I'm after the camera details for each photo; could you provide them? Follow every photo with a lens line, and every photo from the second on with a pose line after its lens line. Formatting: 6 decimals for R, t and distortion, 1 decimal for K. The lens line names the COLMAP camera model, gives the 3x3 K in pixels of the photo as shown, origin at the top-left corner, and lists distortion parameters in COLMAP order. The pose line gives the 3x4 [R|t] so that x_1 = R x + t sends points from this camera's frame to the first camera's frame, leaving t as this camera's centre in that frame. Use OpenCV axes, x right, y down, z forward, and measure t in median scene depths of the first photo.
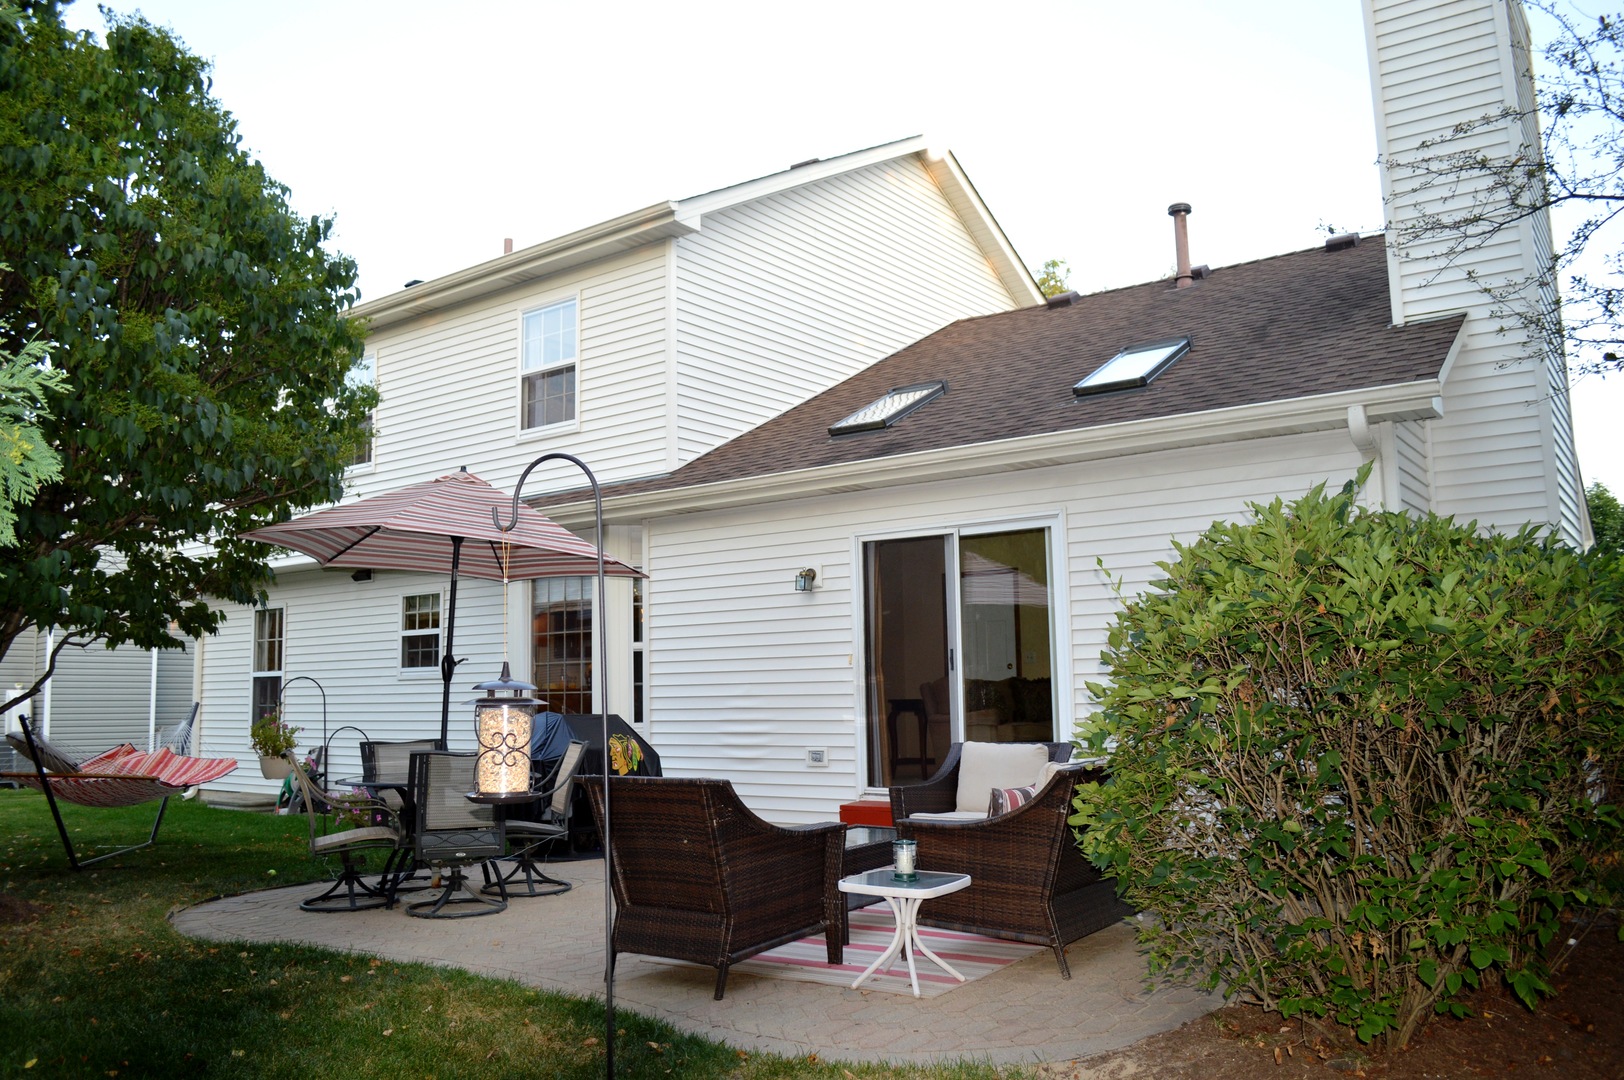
lens RADIAL K [[1265.1, 0, 811.0], [0, 1265.1, 539.2], [0, 0, 1]] dist [-0.061604, -0.002546]
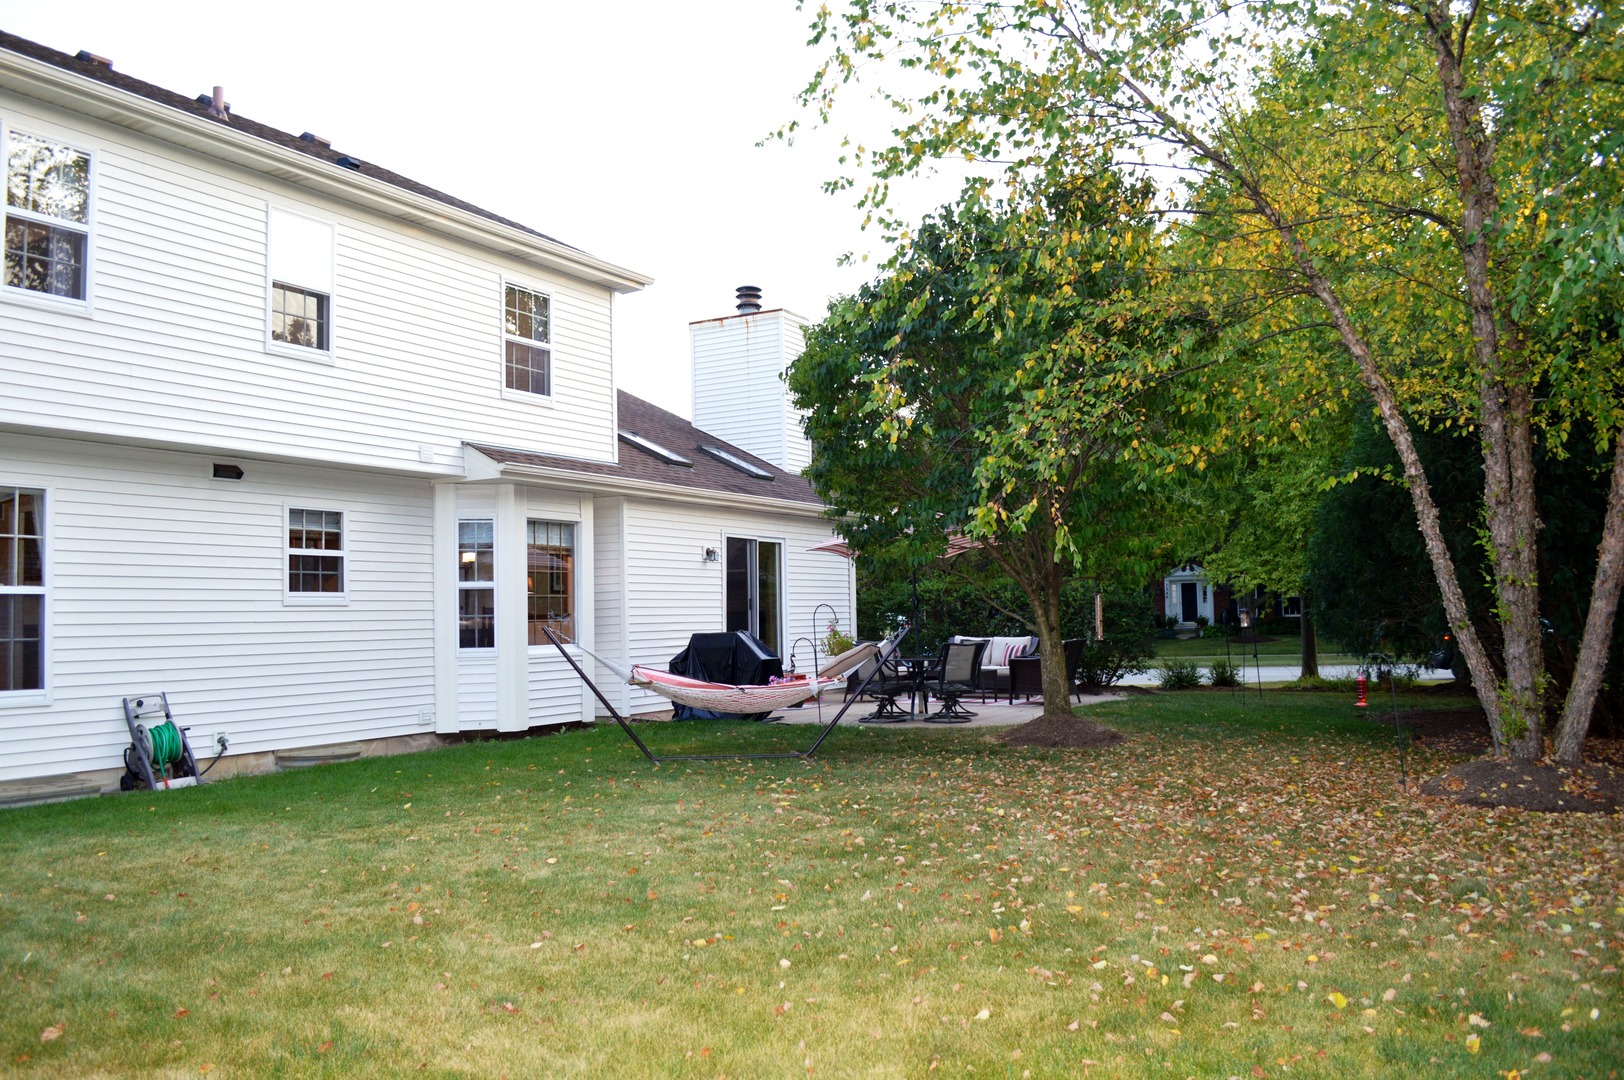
lens RADIAL K [[1265.1, 0, 809.6], [0, 1265.1, 540.0], [0, 0, 1]] dist [-0.061604, -0.002546]
pose [[-0.143087, 0.088053, 0.985785, -1.222046], [-0.086559, 0.991104, -0.101092, 0.124308], [-0.985918, -0.099793, -0.134192, 0.782759]]
